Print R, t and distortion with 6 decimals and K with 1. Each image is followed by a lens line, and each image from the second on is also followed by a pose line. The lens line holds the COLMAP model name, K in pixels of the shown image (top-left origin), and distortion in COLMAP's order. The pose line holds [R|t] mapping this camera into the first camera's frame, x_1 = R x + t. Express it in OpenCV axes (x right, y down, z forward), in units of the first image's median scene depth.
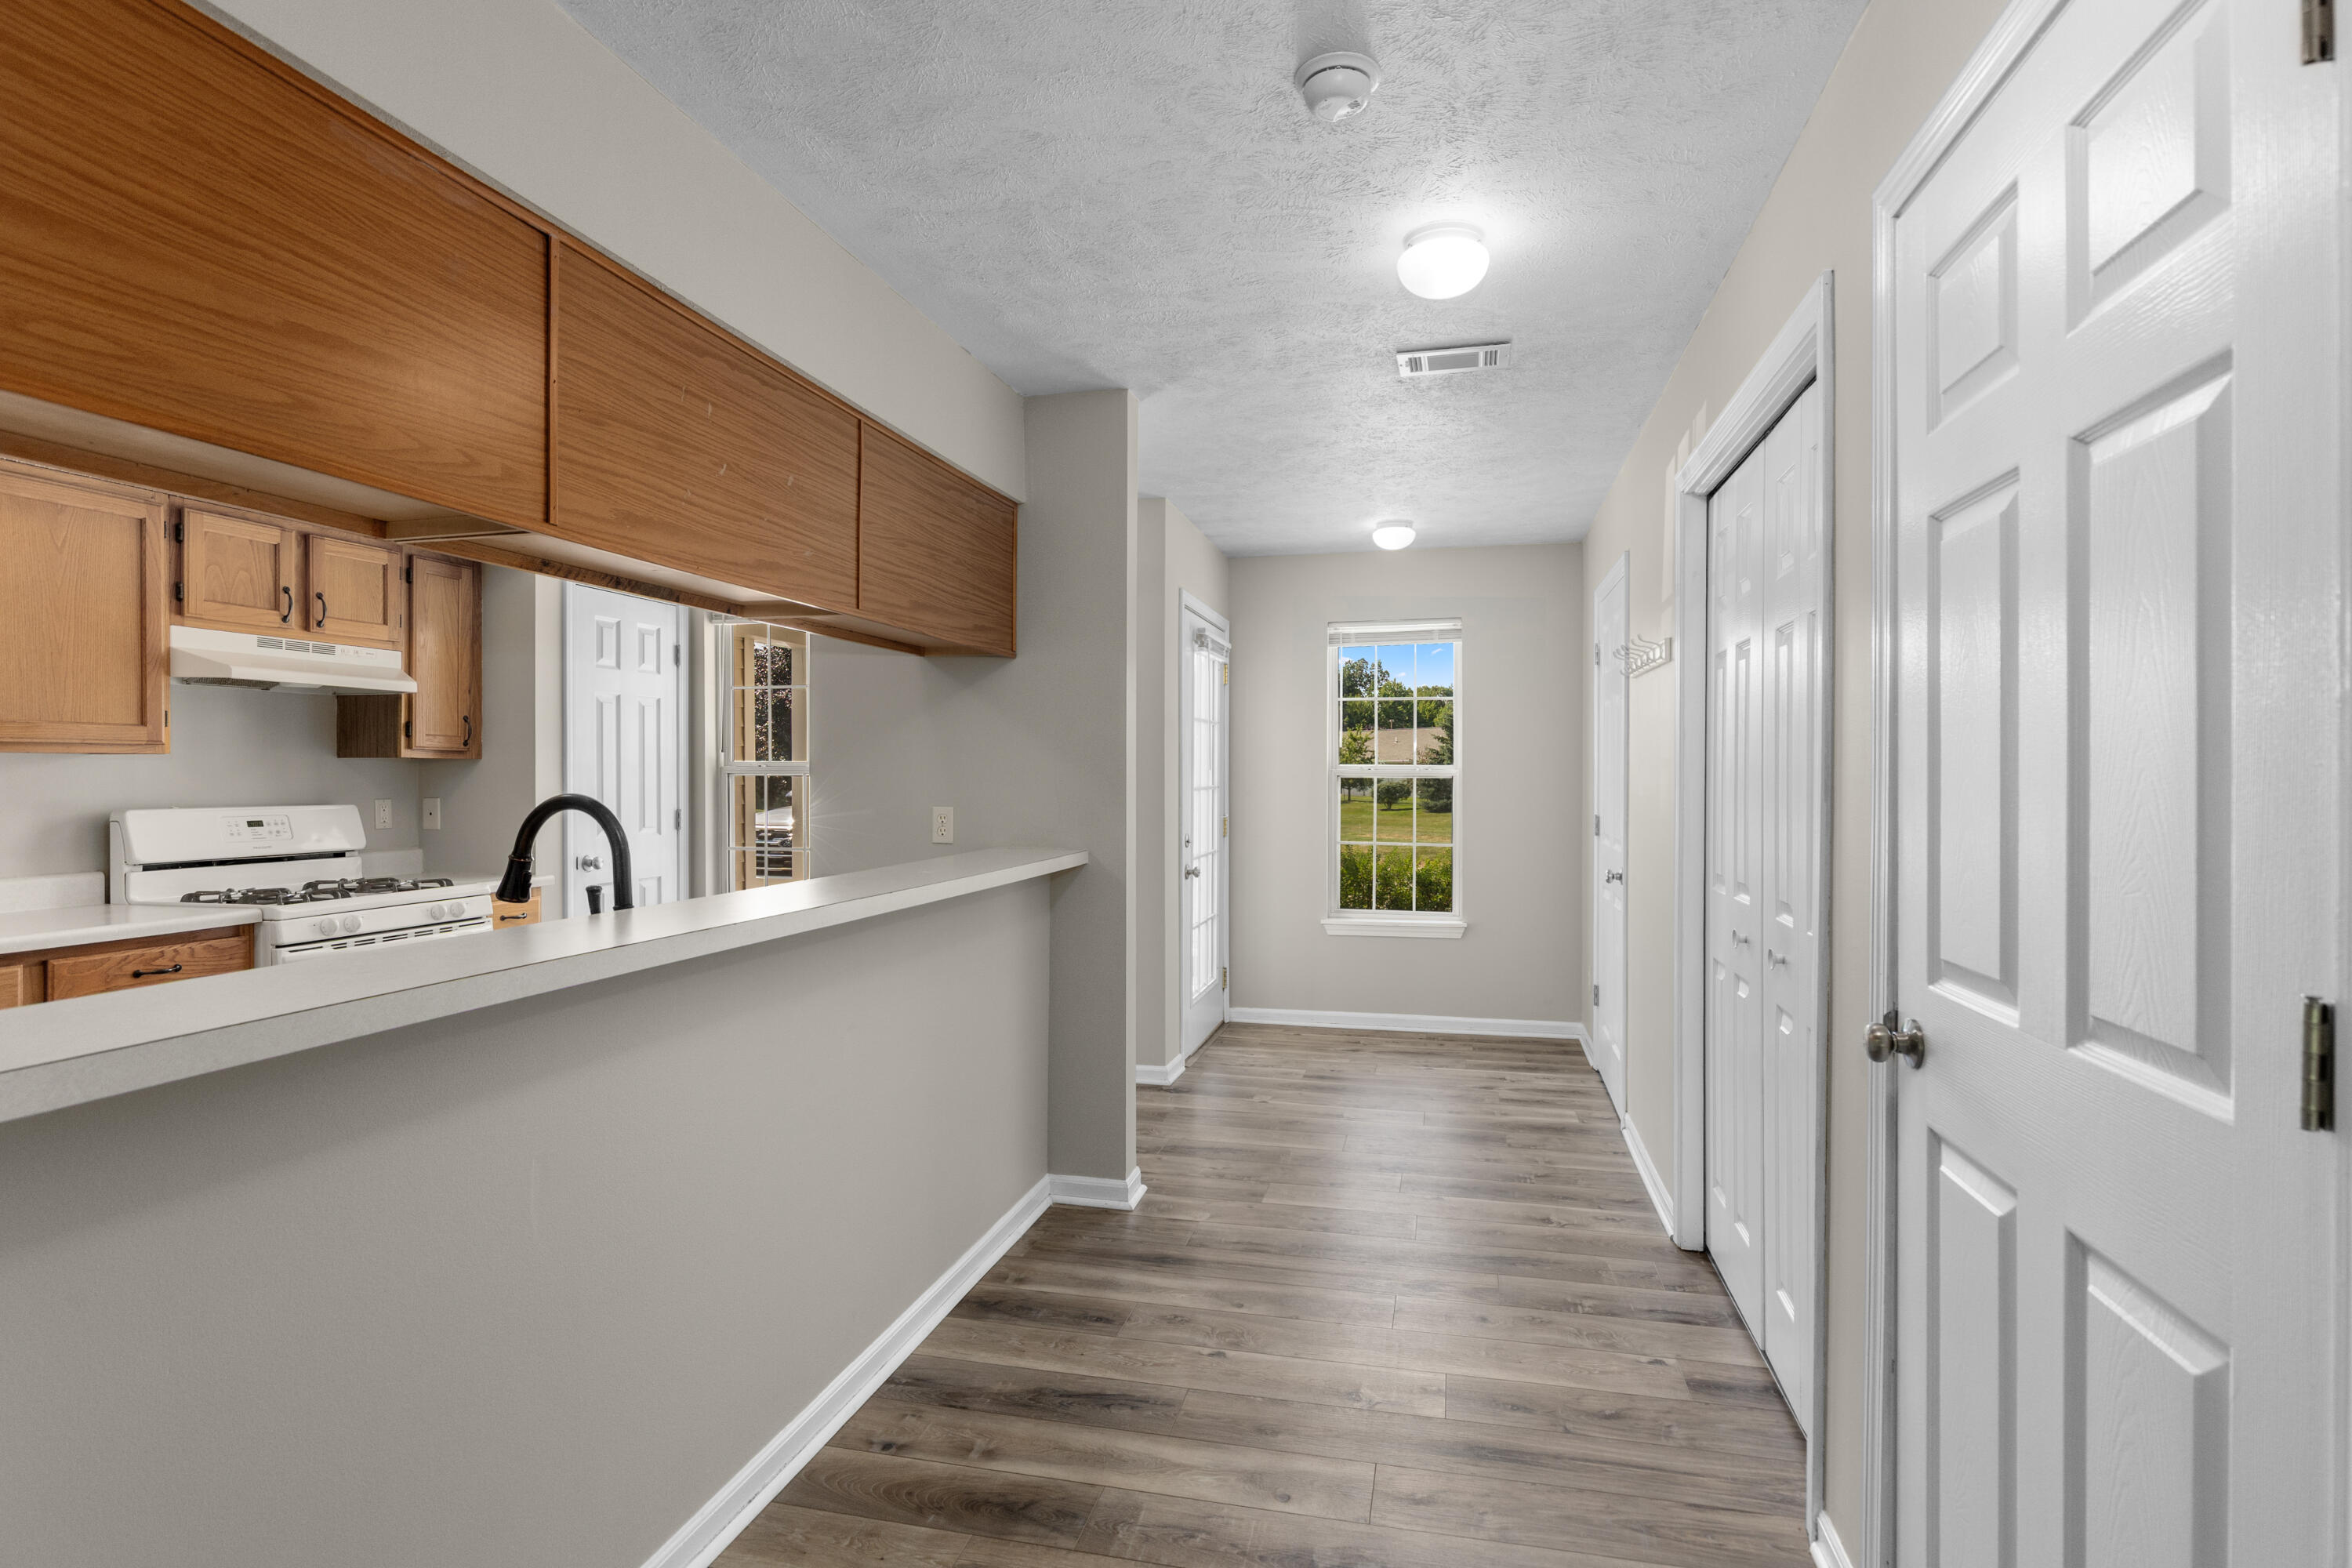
lens RADIAL K [[1131.4, 0, 1176.0], [0, 1131.4, 784.0], [0, 0, 1]] dist [-0.002056, -0.000144]
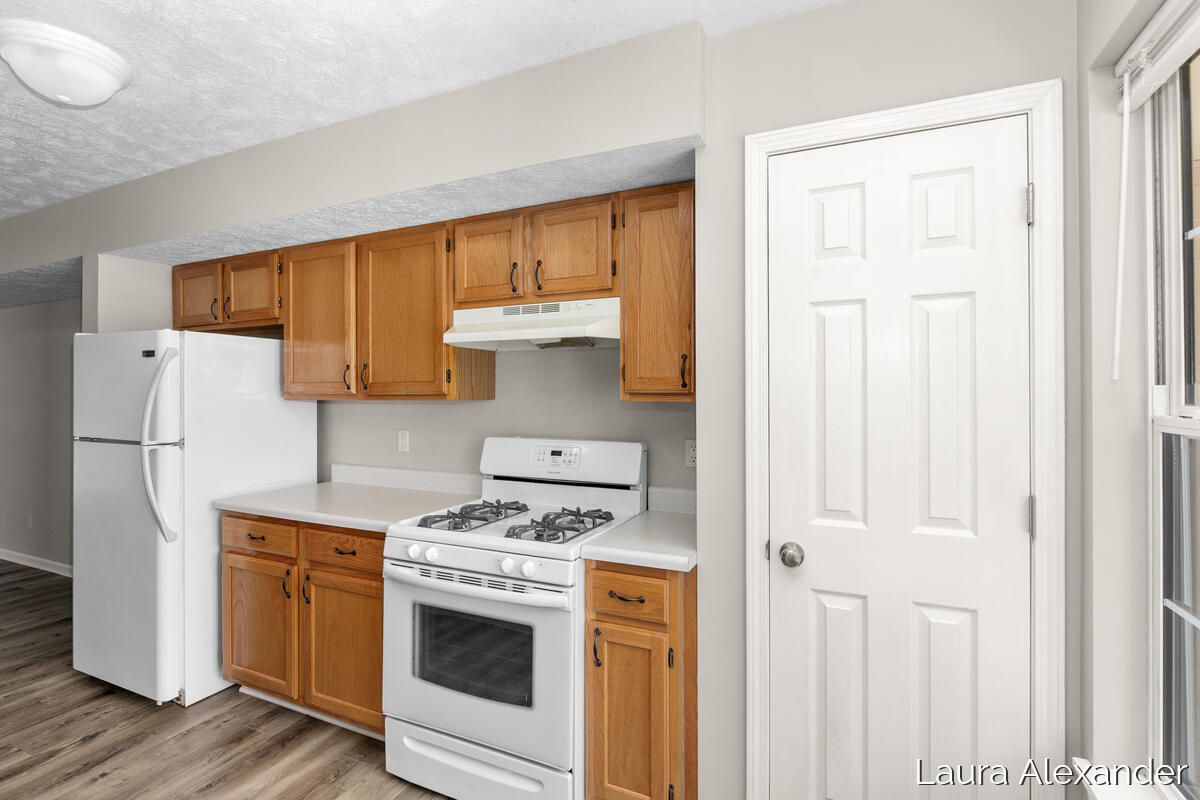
lens RADIAL K [[565.7, 0, 605.5], [0, 565.7, 391.7], [0, 0, 1]] dist [0.000353, 0.000330]
pose [[-0.187534, -0.003997, -0.982250, -0.205325], [-0.007884, 0.999966, -0.002564, -0.034392], [0.982226, 0.007263, -0.187560, 1.215898]]
